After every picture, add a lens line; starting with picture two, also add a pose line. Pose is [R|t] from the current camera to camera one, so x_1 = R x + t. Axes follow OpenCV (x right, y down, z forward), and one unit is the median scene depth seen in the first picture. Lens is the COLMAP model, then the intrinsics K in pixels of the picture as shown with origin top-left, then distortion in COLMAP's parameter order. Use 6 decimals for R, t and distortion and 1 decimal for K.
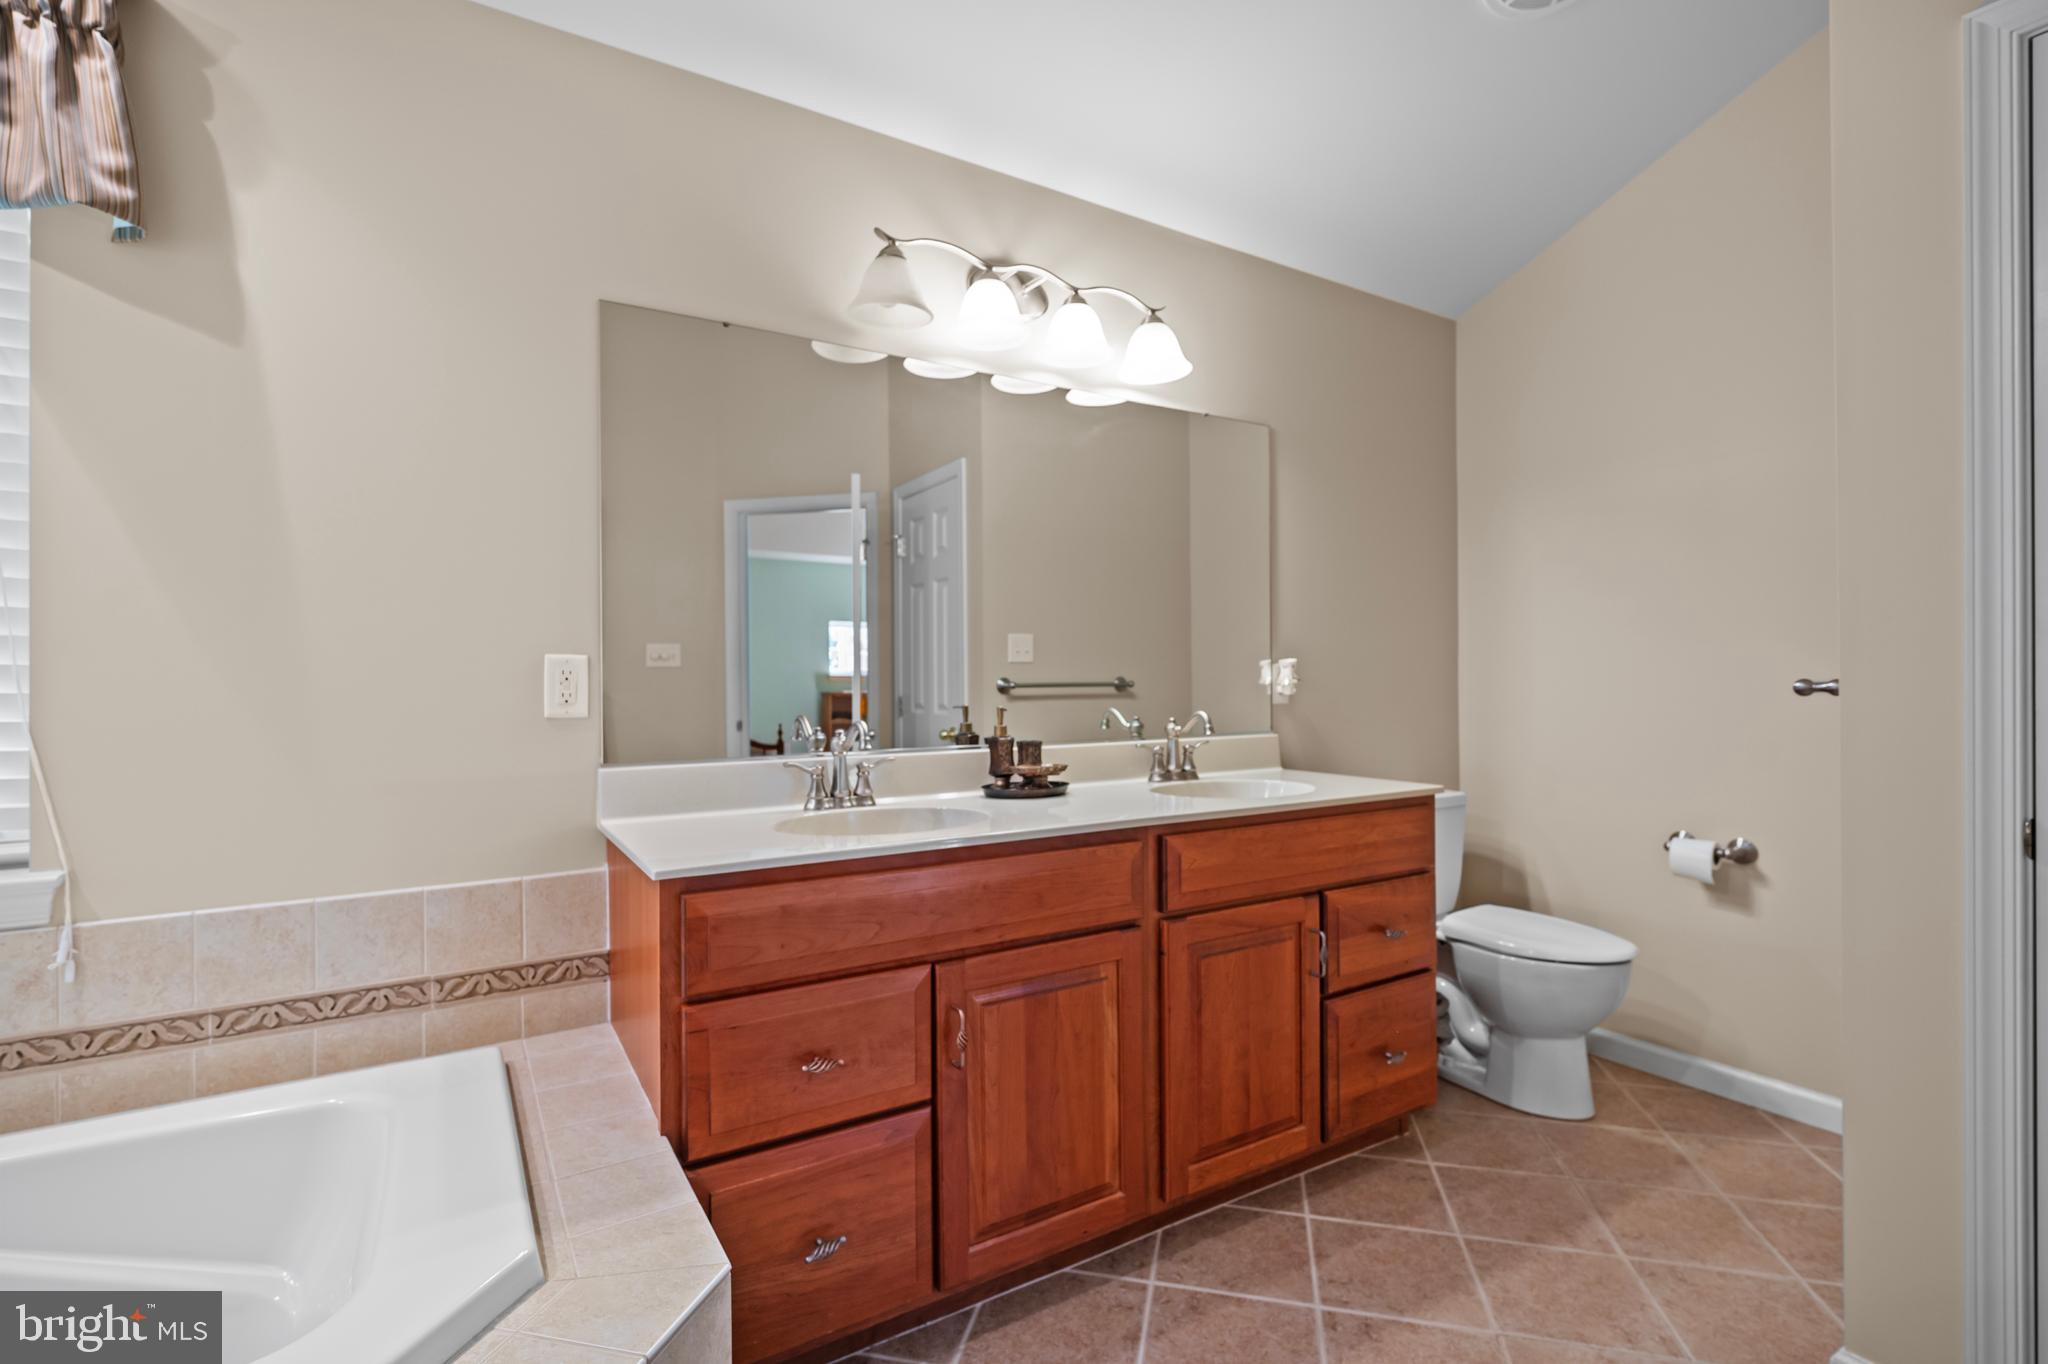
lens RADIAL K [[922.8, 0, 1019.7], [0, 922.8, 680.5], [0, 0, 1]] dist [-0.004421, 0.000640]
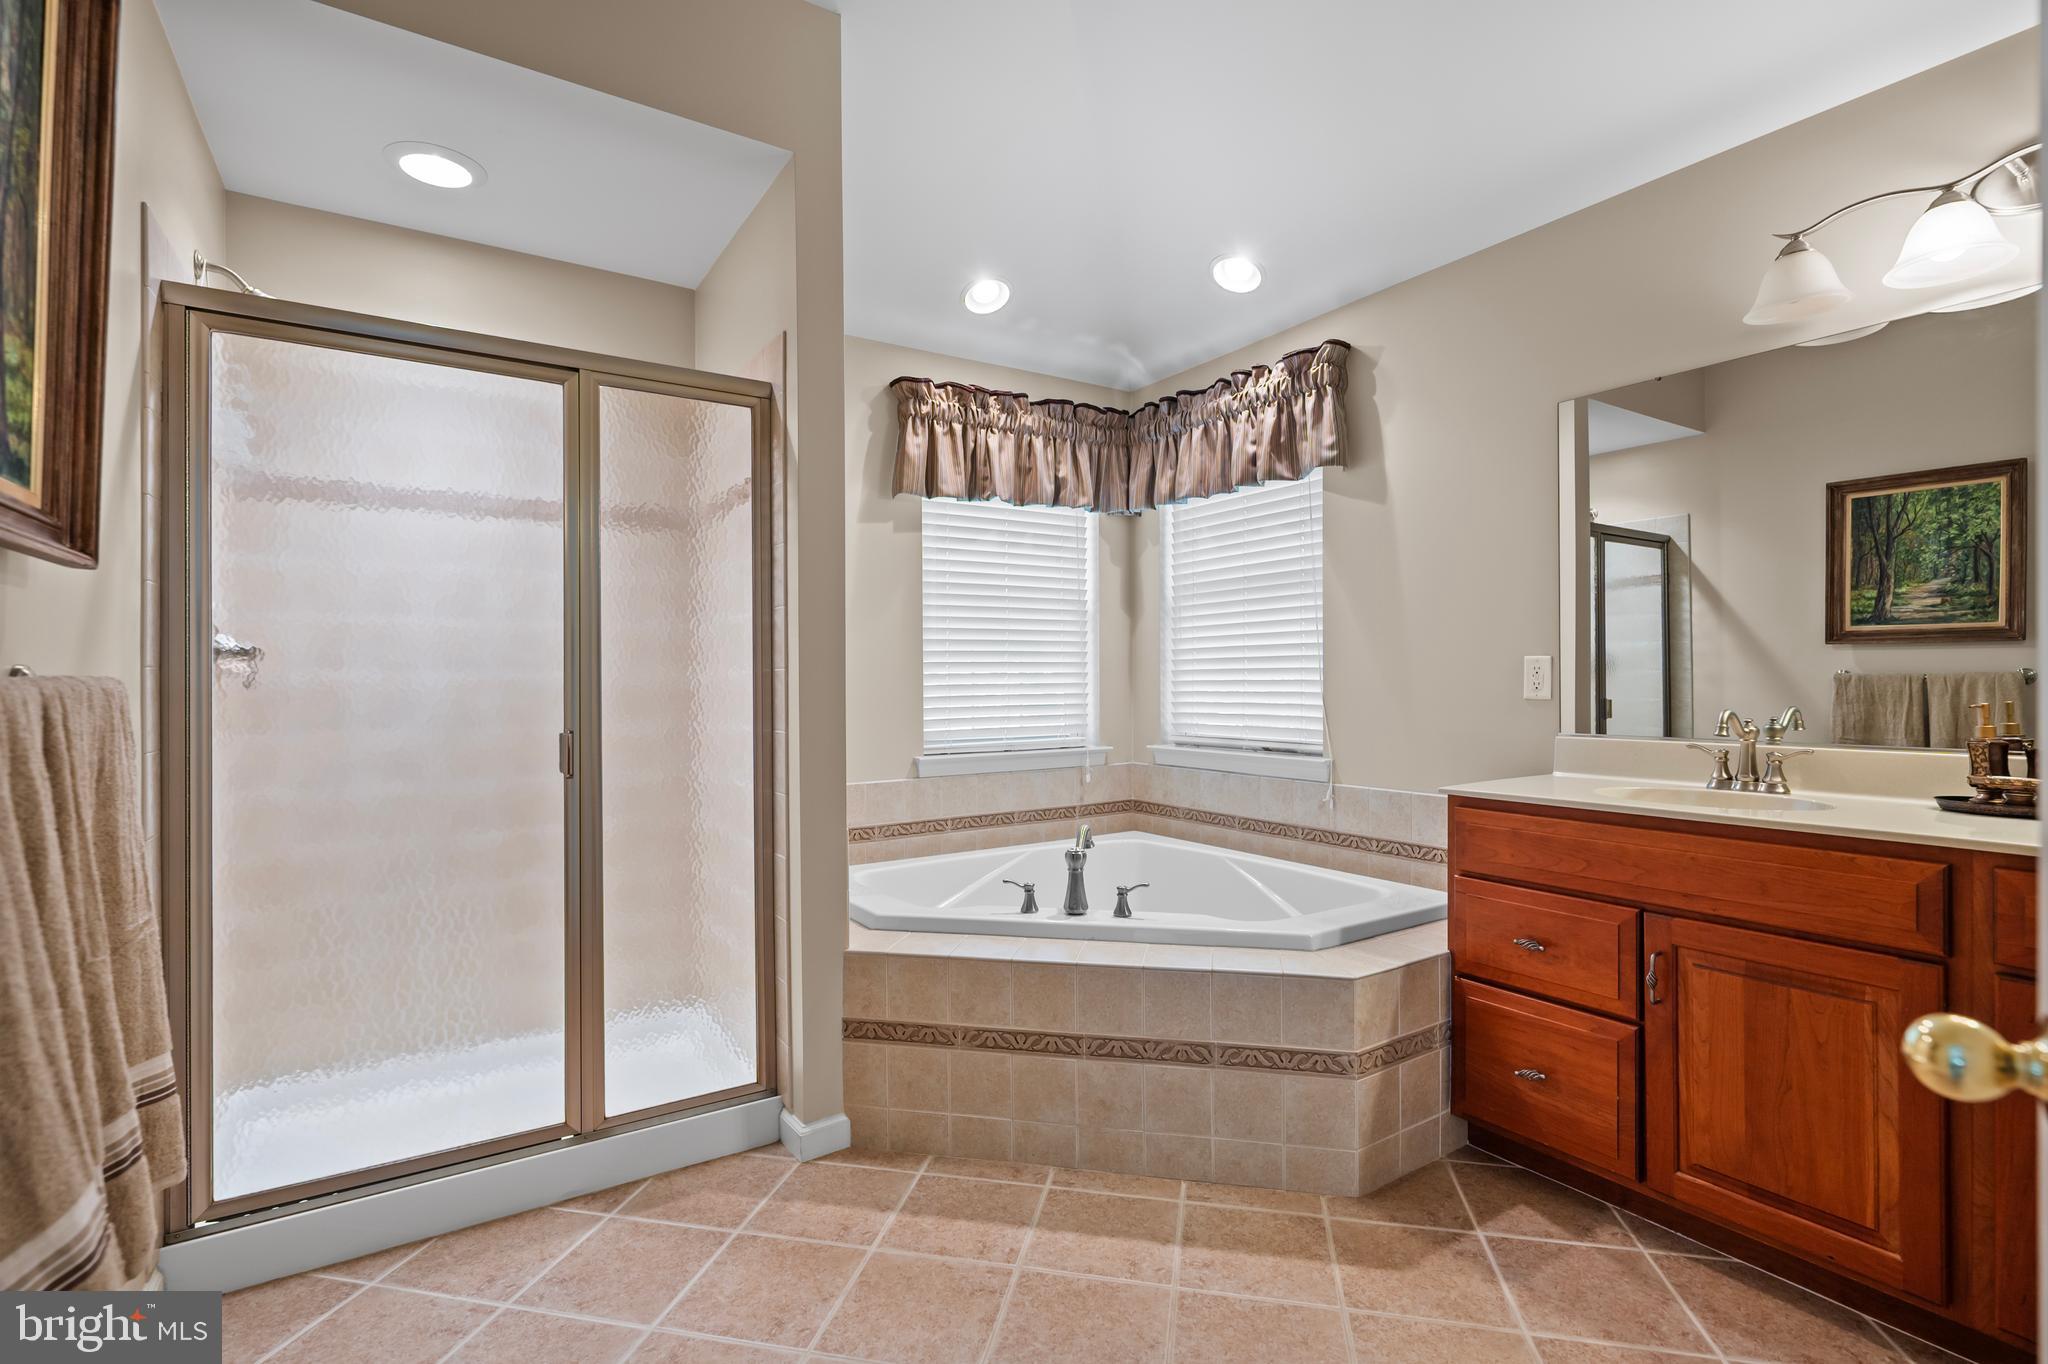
lens RADIAL K [[922.8, 0, 1020.1], [0, 922.8, 677.4], [0, 0, 1]] dist [-0.004421, 0.000640]
pose [[0.029163, 0.002846, -0.999571, 1.102233], [0.005824, 0.999978, 0.003017, -0.003949], [0.999558, -0.005909, 0.029146, 0.162577]]
